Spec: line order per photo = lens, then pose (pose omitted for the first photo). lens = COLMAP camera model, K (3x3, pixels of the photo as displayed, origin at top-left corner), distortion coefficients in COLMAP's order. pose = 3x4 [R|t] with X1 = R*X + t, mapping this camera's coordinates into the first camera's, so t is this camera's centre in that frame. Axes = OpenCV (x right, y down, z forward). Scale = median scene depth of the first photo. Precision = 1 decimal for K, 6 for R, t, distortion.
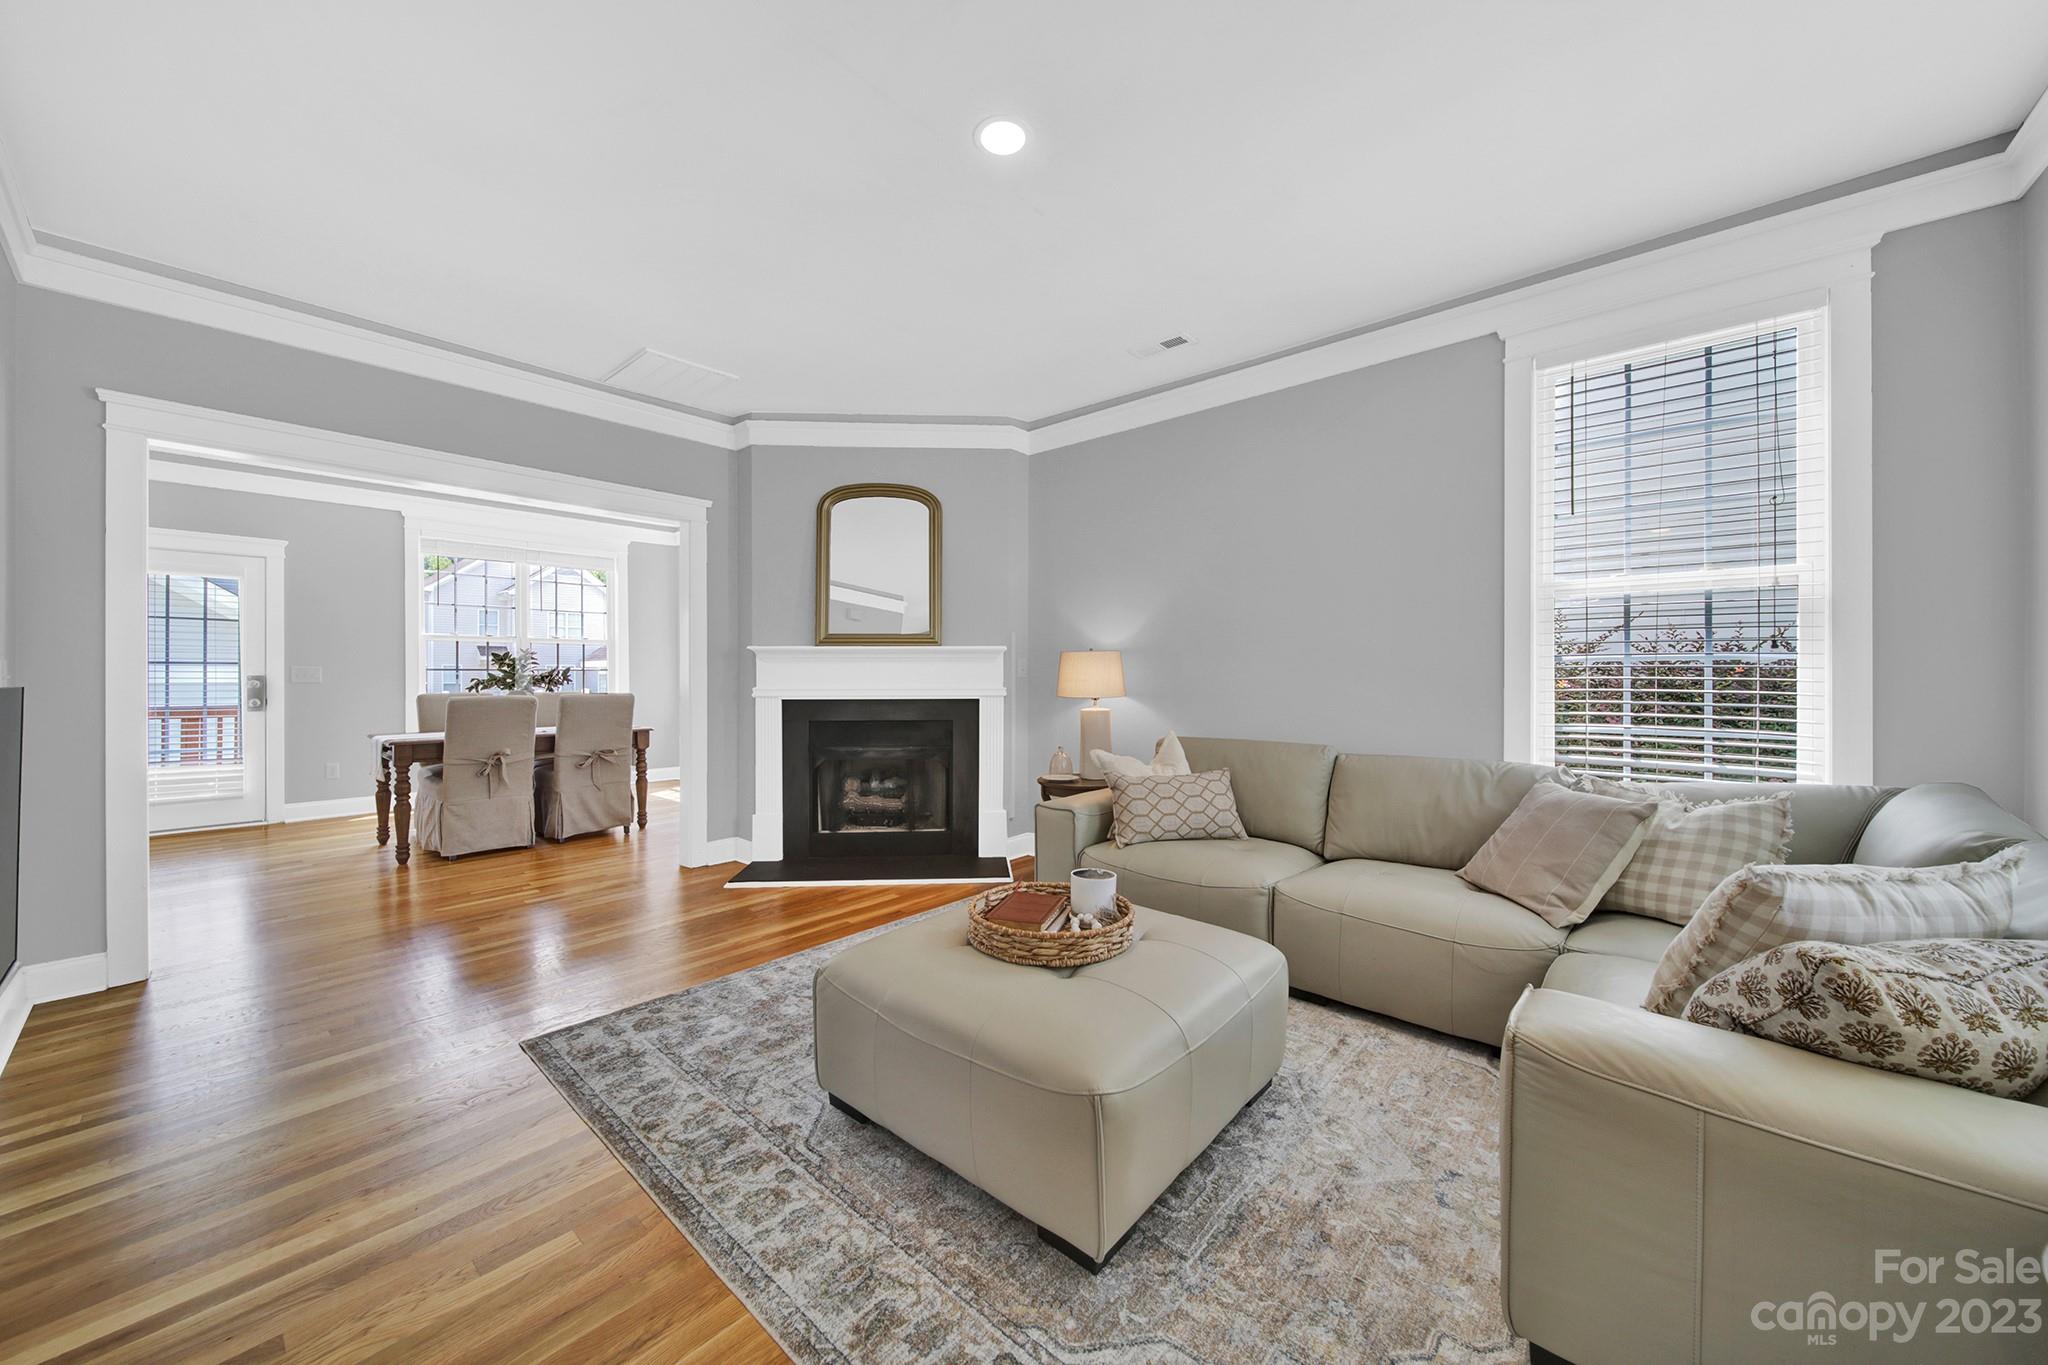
lens RADIAL K [[726.6, 0, 1039.0], [0, 726.6, 678.2], [0, 0, 1]] dist [0.000968, -0.001357]
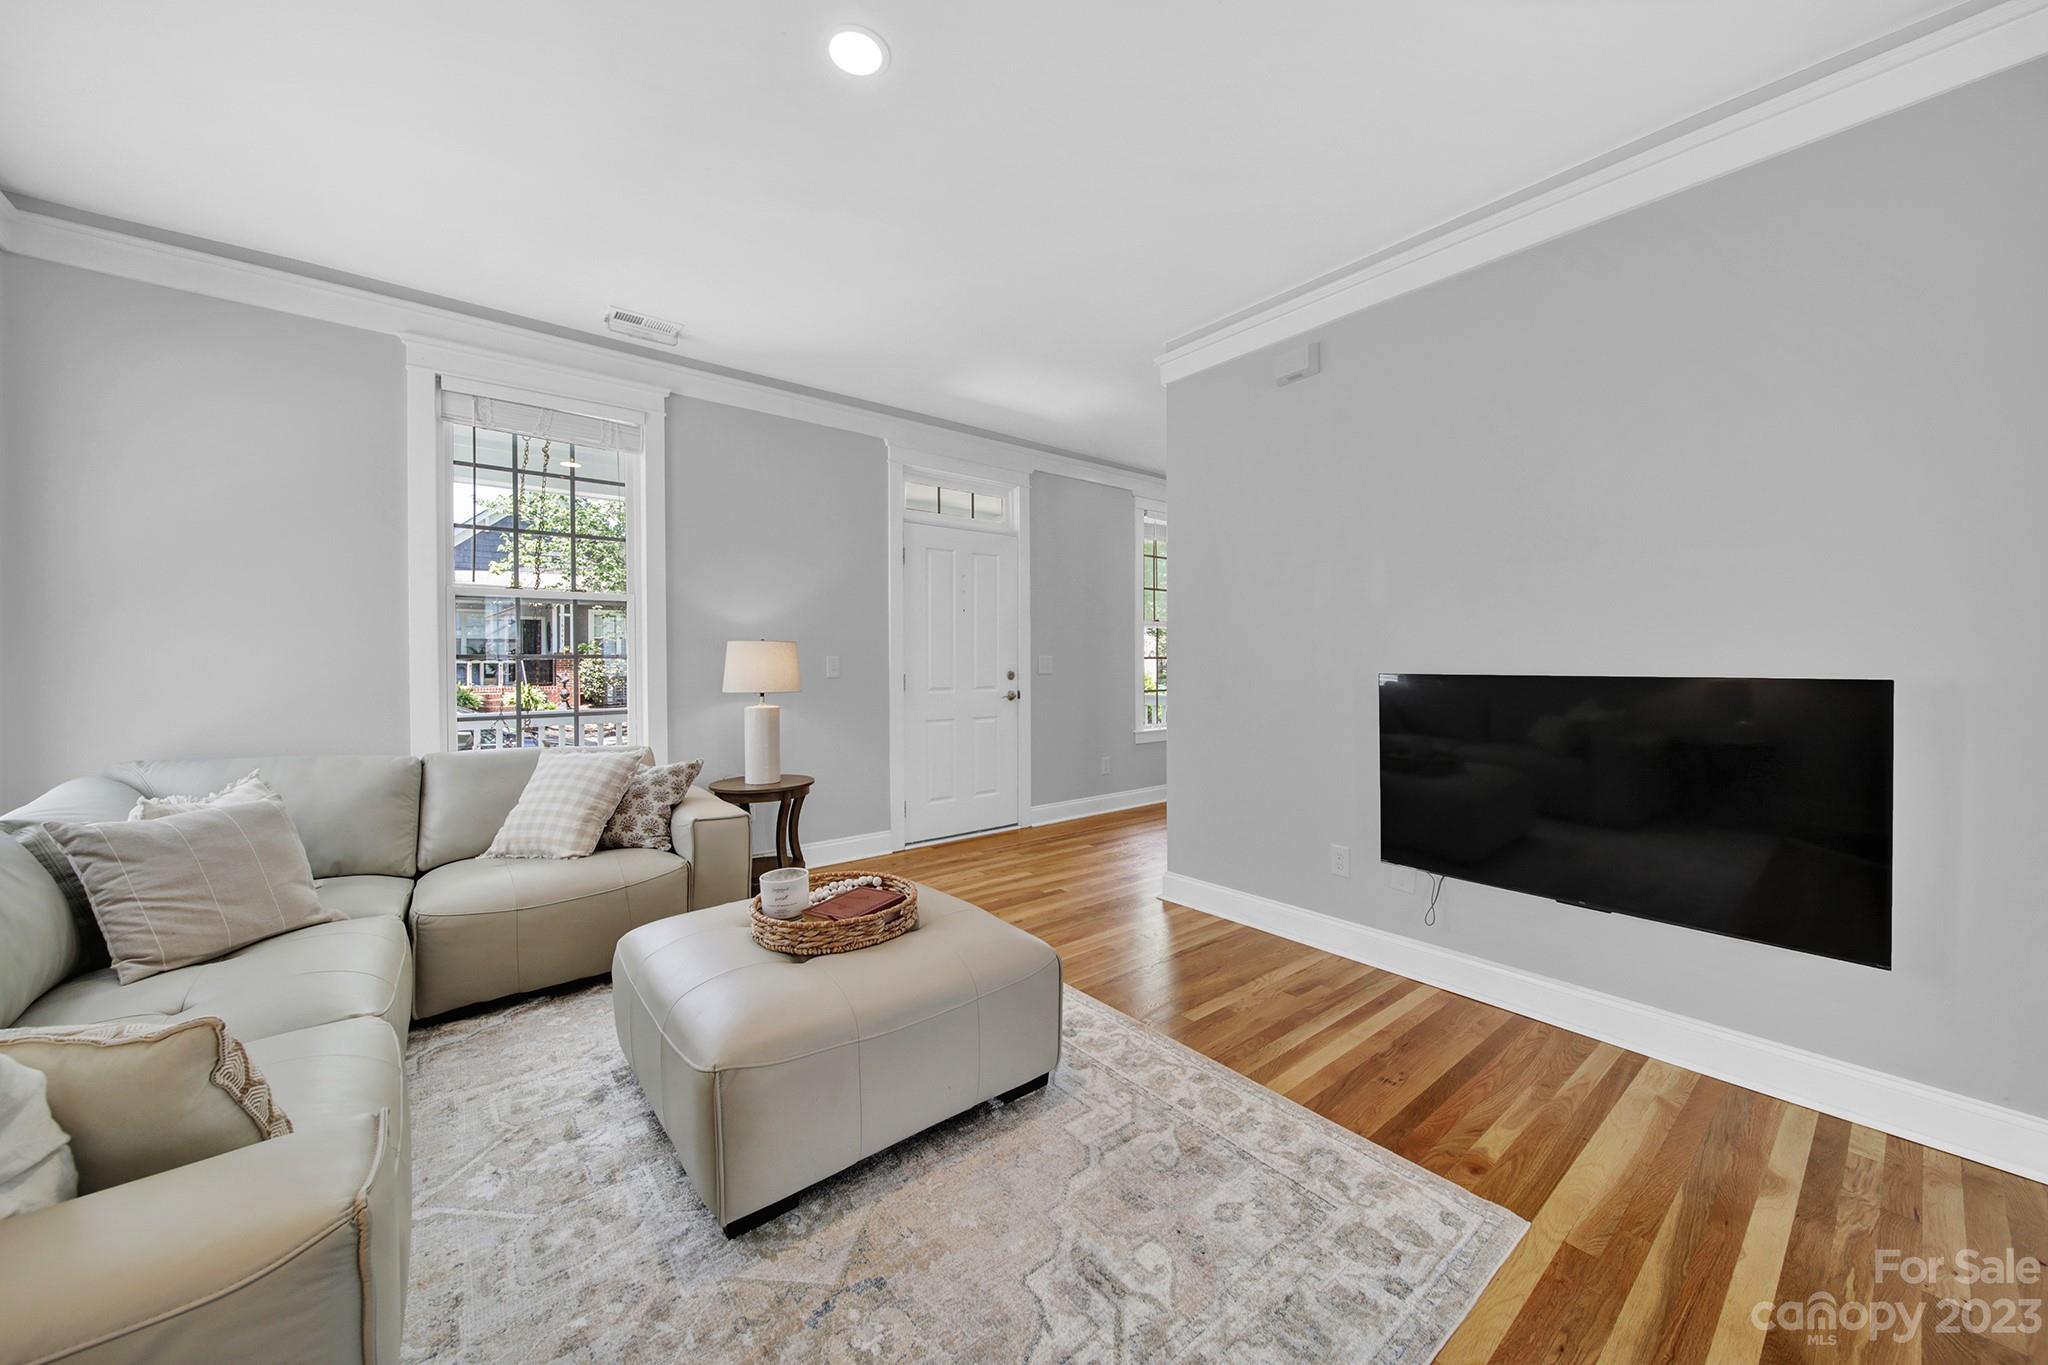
lens RADIAL K [[726.6, 0, 1002.3], [0, 726.6, 668.4], [0, 0, 1]] dist [0.000968, -0.001357]
pose [[-0.975007, 0.004502, 0.222129, -0.320209], [0.007652, 0.999882, 0.013322, -0.014037], [-0.222042, 0.014689, -0.974926, 1.412765]]
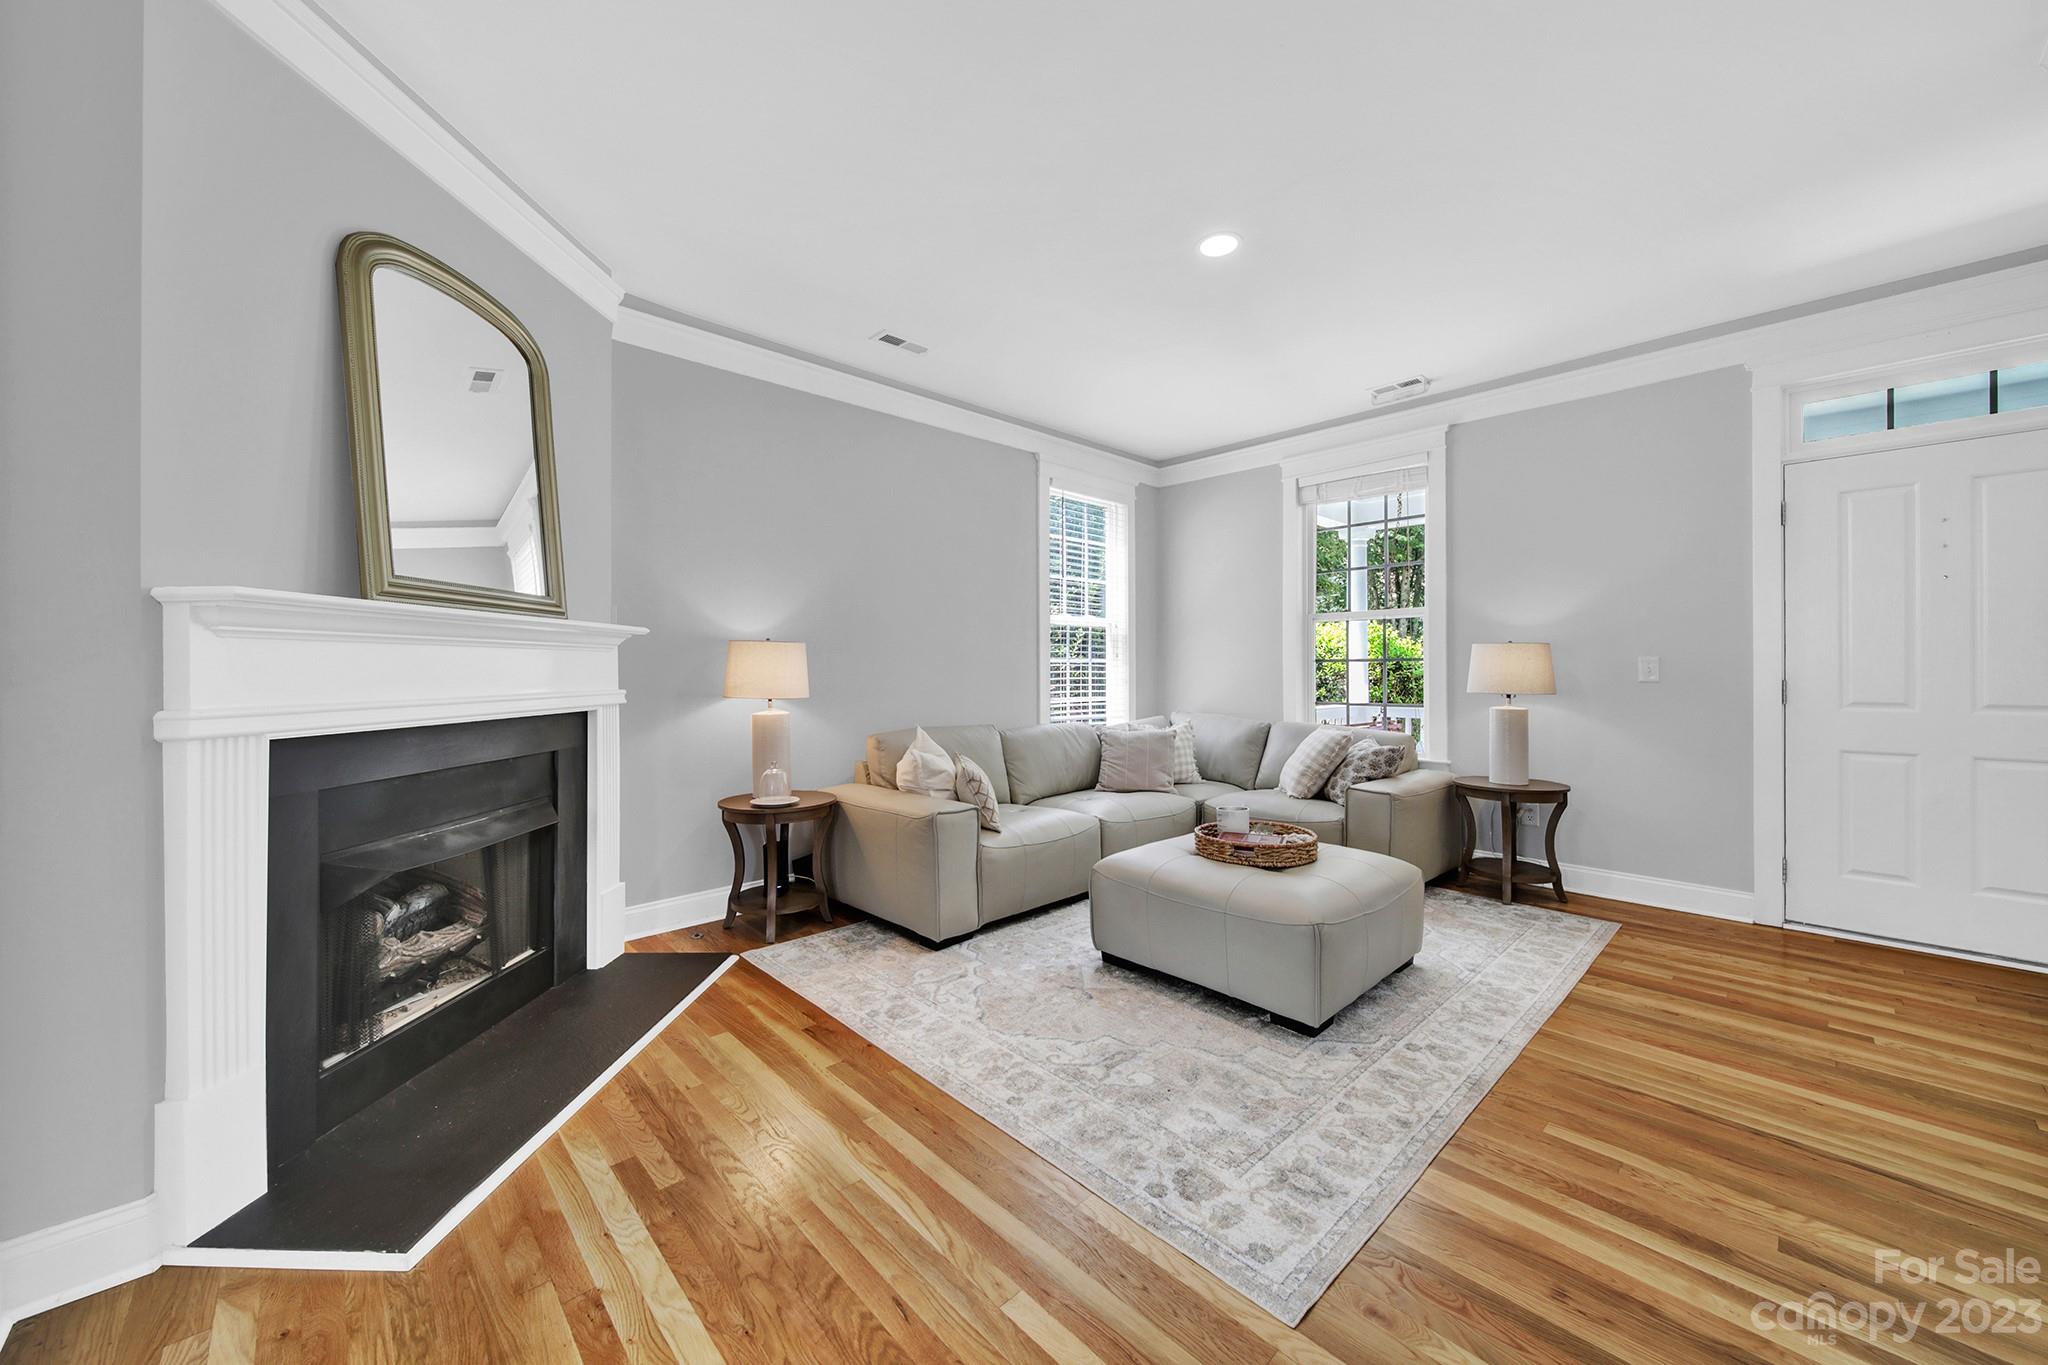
lens RADIAL K [[726.6, 0, 1031.2], [0, 726.6, 669.9], [0, 0, 1]] dist [0.000968, -0.001357]
pose [[0.120714, 0.000128, 0.992687, -1.048039], [0.006039, 0.999981, -0.000864, -0.003891], [-0.992669, 0.006099, 0.120711, 0.914821]]
